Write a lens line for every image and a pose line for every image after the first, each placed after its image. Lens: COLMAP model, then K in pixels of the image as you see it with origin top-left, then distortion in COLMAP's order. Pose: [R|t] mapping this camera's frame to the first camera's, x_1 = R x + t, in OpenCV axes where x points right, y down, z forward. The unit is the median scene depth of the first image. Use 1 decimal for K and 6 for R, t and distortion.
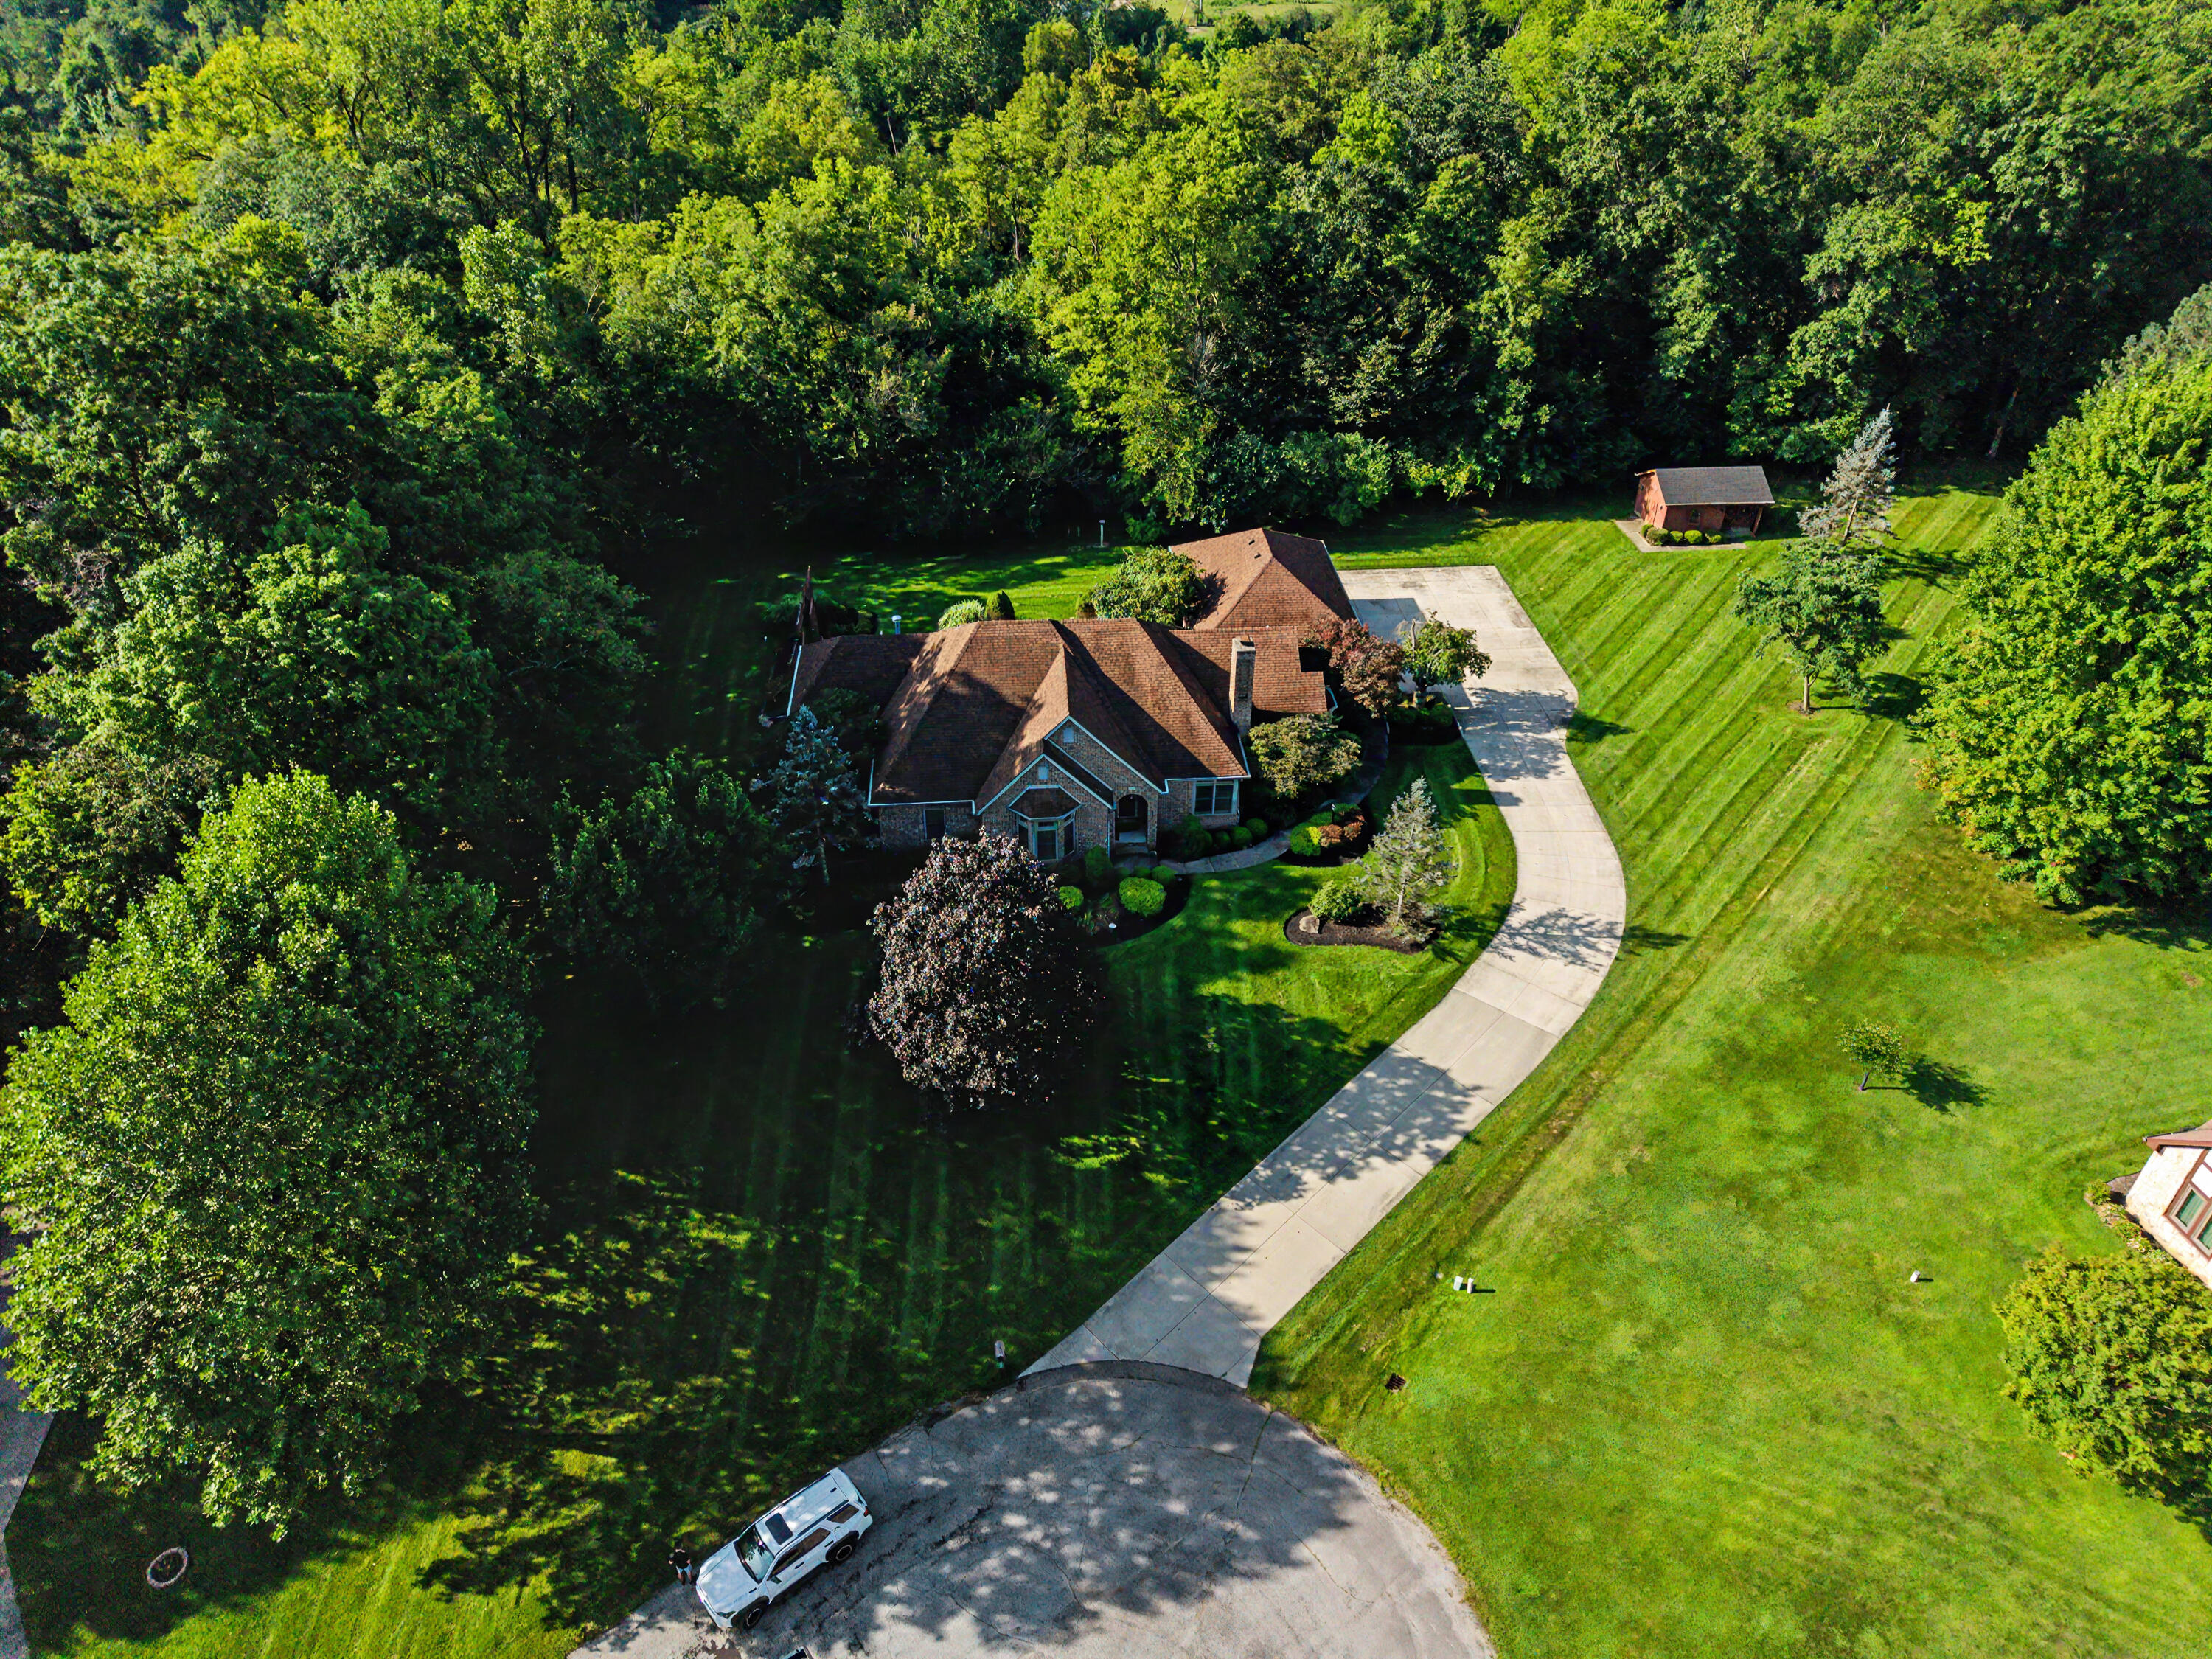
lens RADIAL K [[1481.7, 0, 1101.4], [0, 1481.7, 826.0], [0, 0, 1]] dist [0.028104, -0.030600]
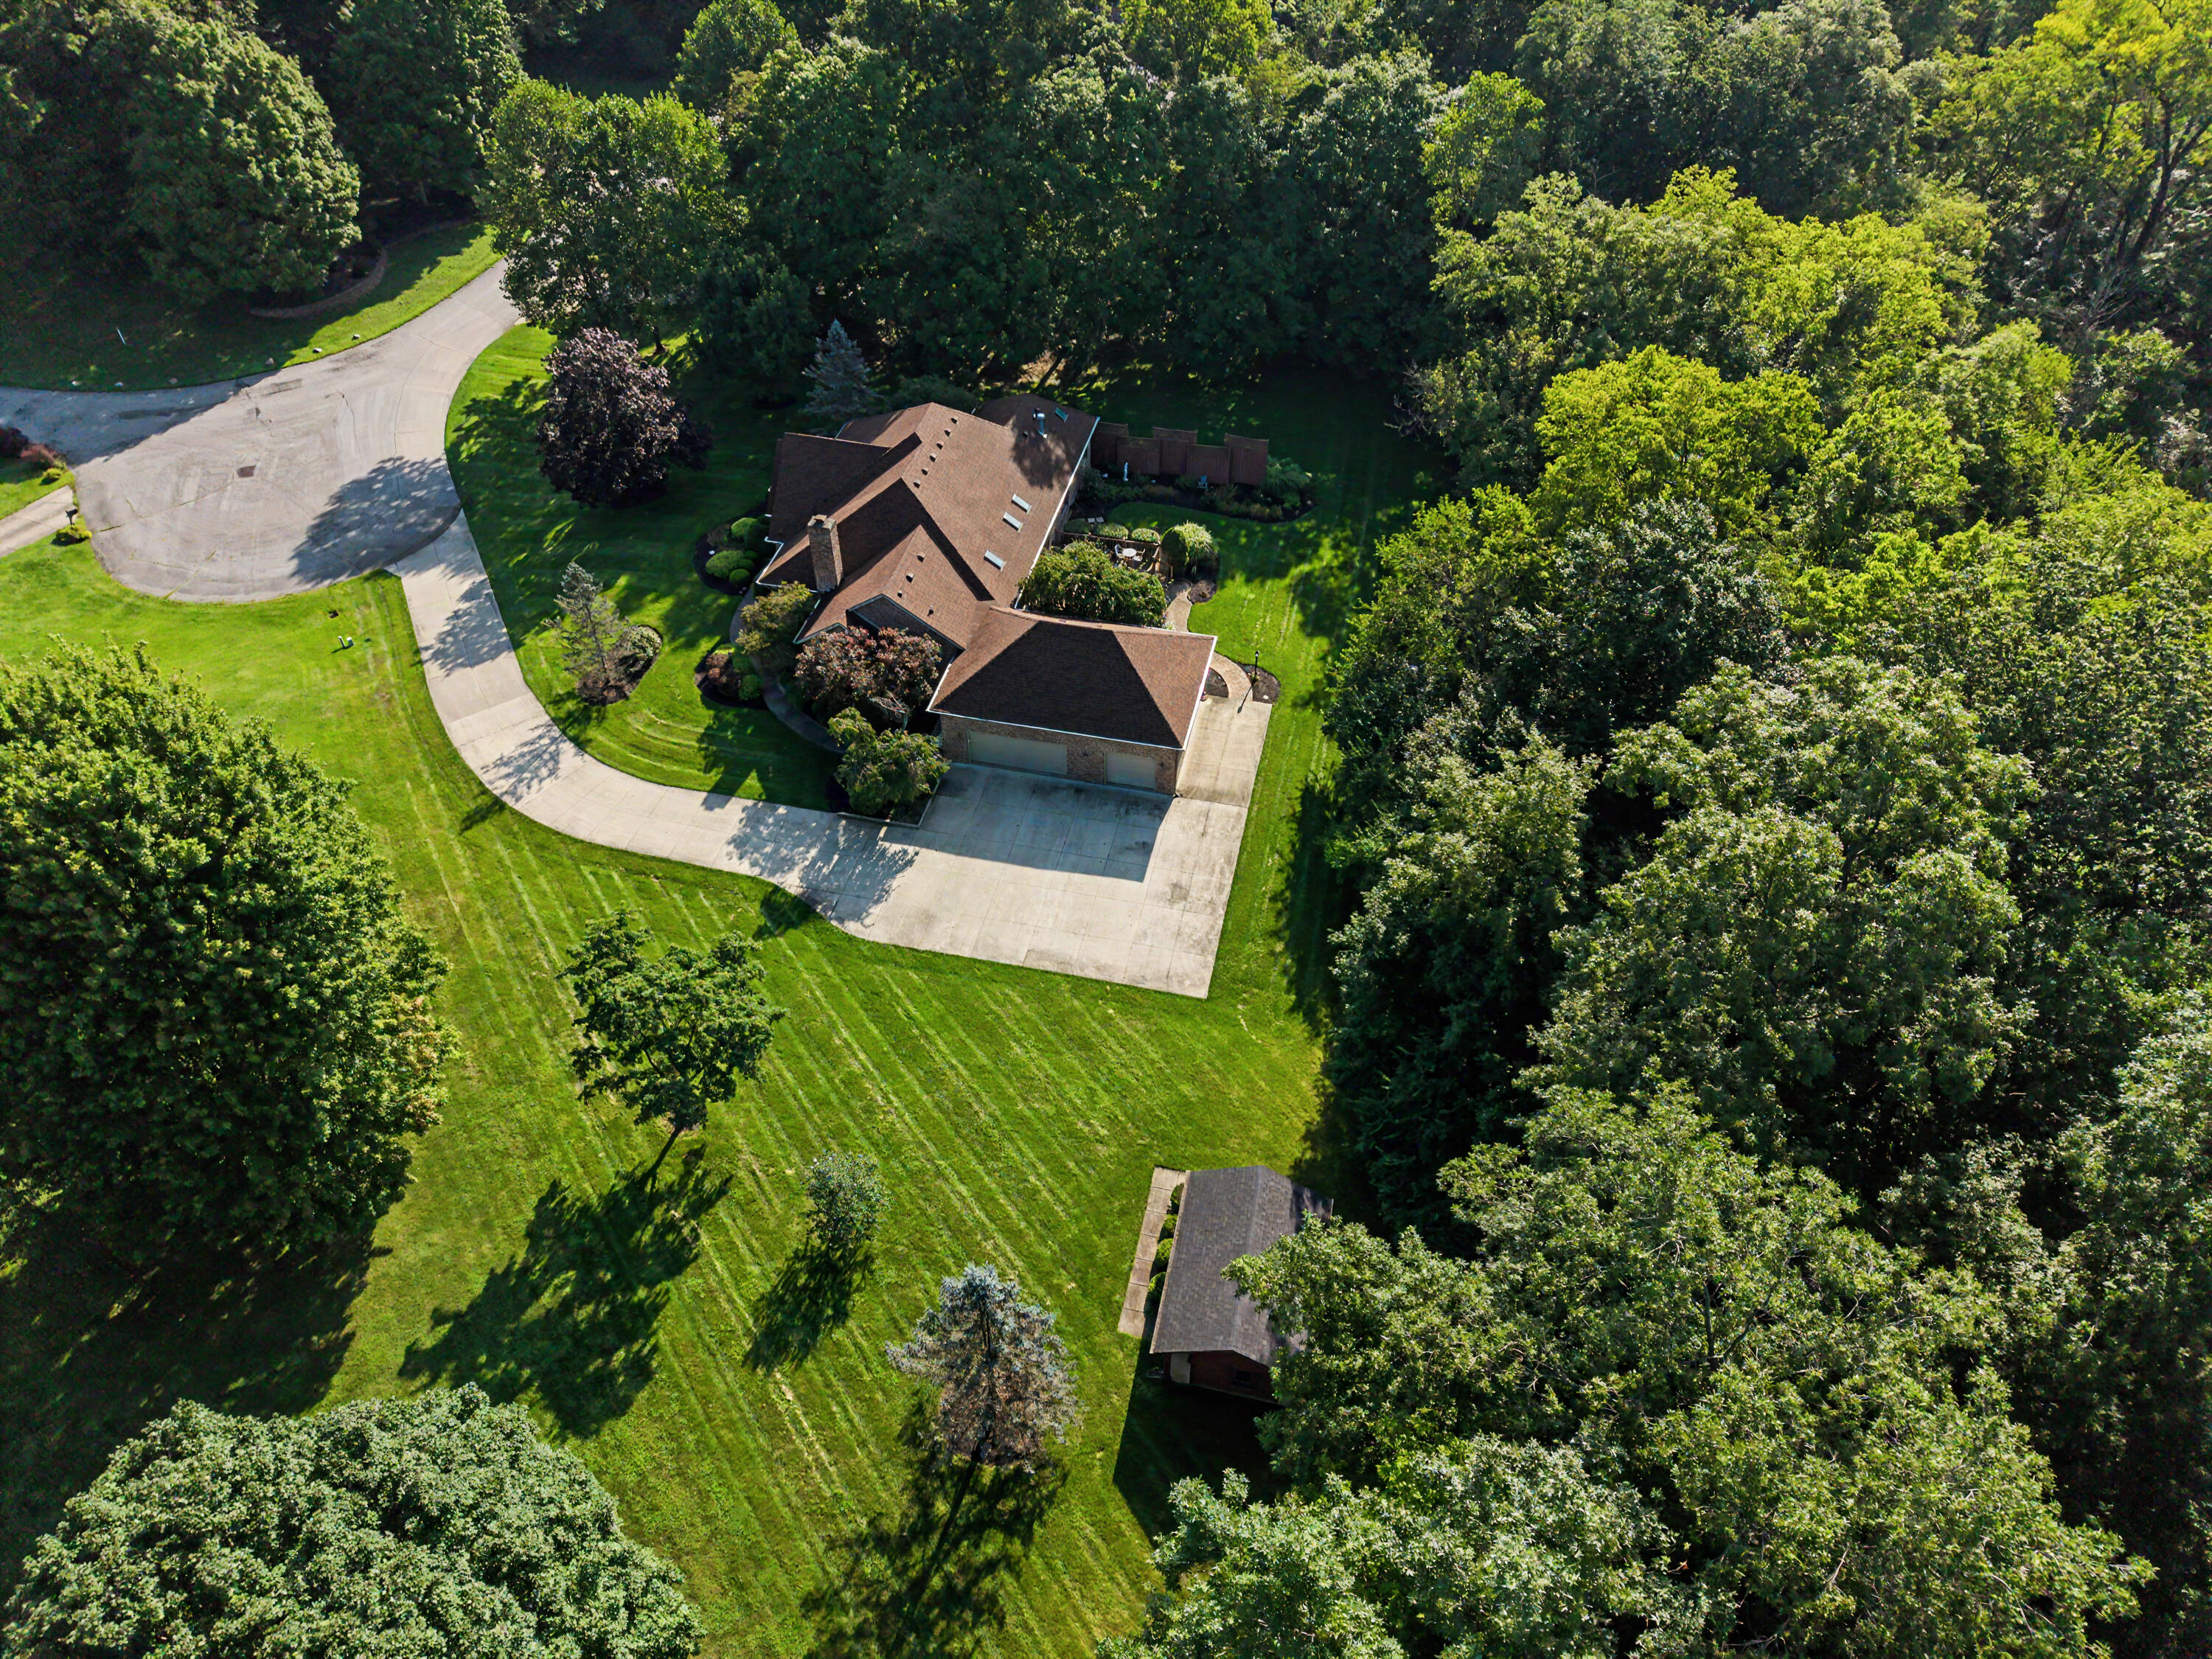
lens RADIAL K [[1481.7, 0, 1101.4], [0, 1481.7, 826.0], [0, 0, 1]] dist [0.028104, -0.030600]
pose [[-0.287936, 0.670271, -0.683981, 0.844259], [-0.553659, 0.466250, 0.689980, -0.800175], [0.781380, 0.577362, 0.236852, 0.917533]]
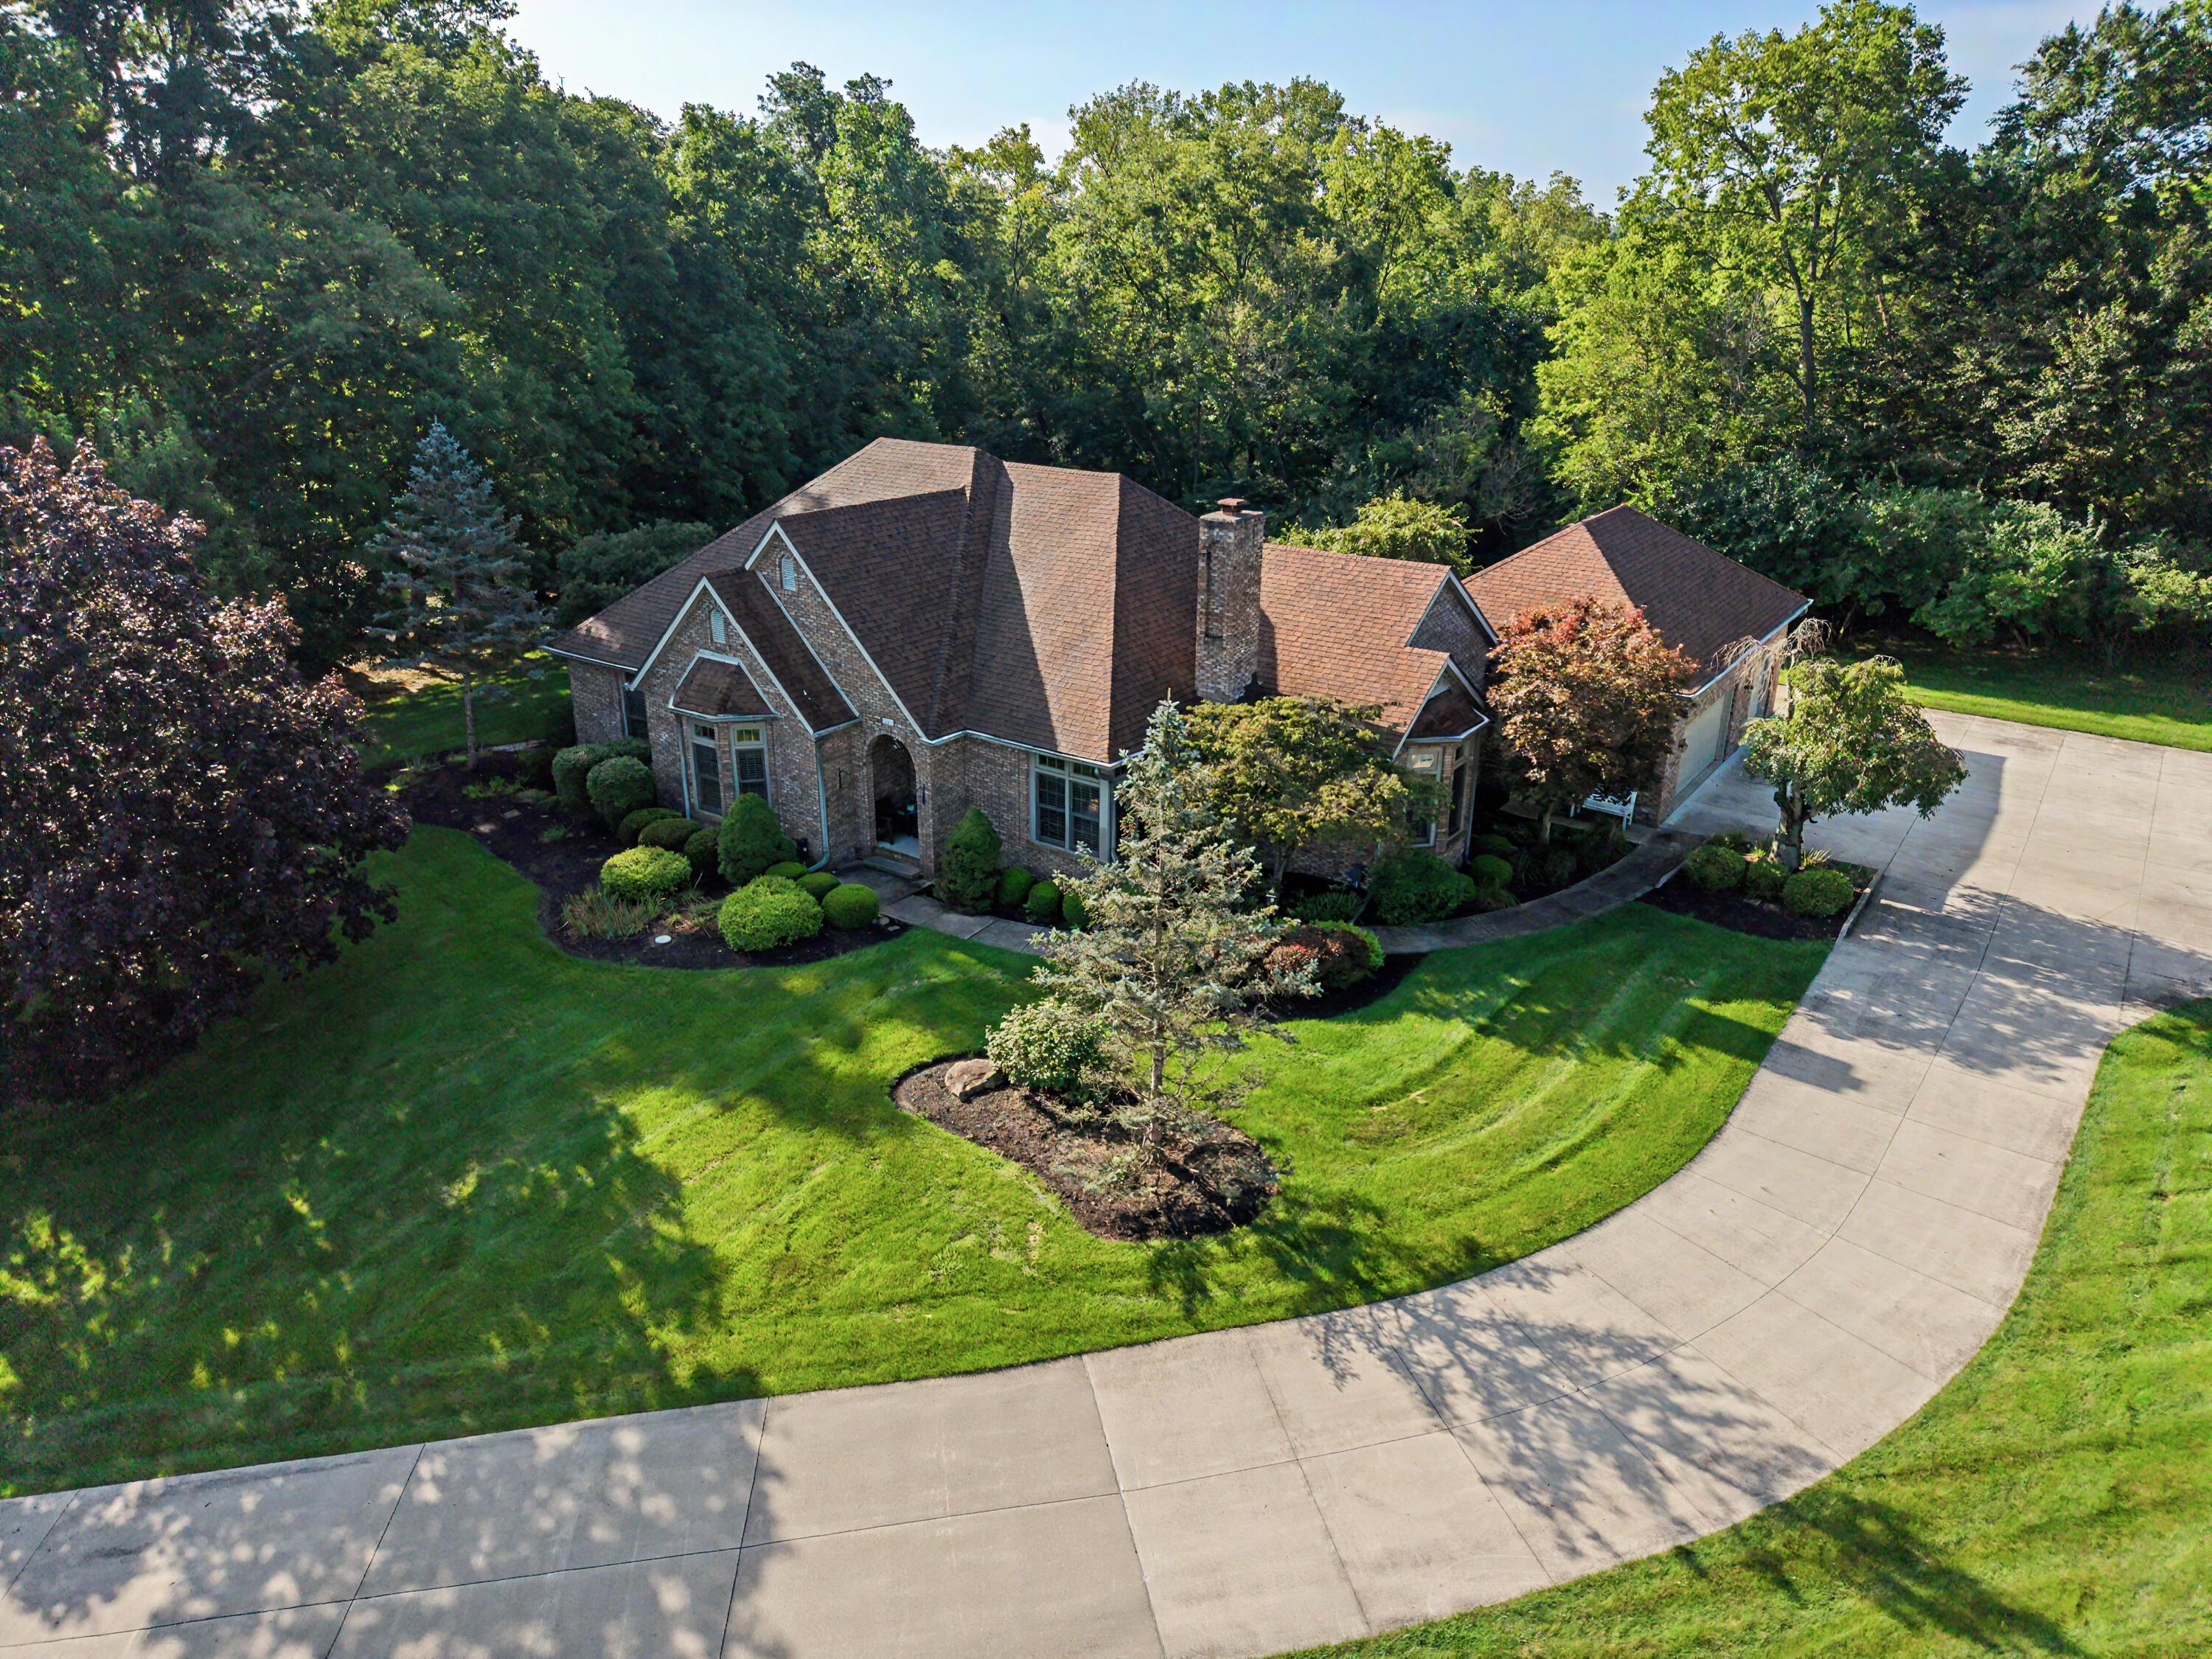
lens RADIAL K [[1481.7, 0, 1101.4], [0, 1481.7, 826.0], [0, 0, 1]] dist [0.028104, -0.030600]
pose [[0.770559, 0.234955, -0.592482, 0.321837], [-0.373132, 0.919923, -0.120477, 0.033266], [0.516731, 0.313909, 0.796524, 0.567952]]
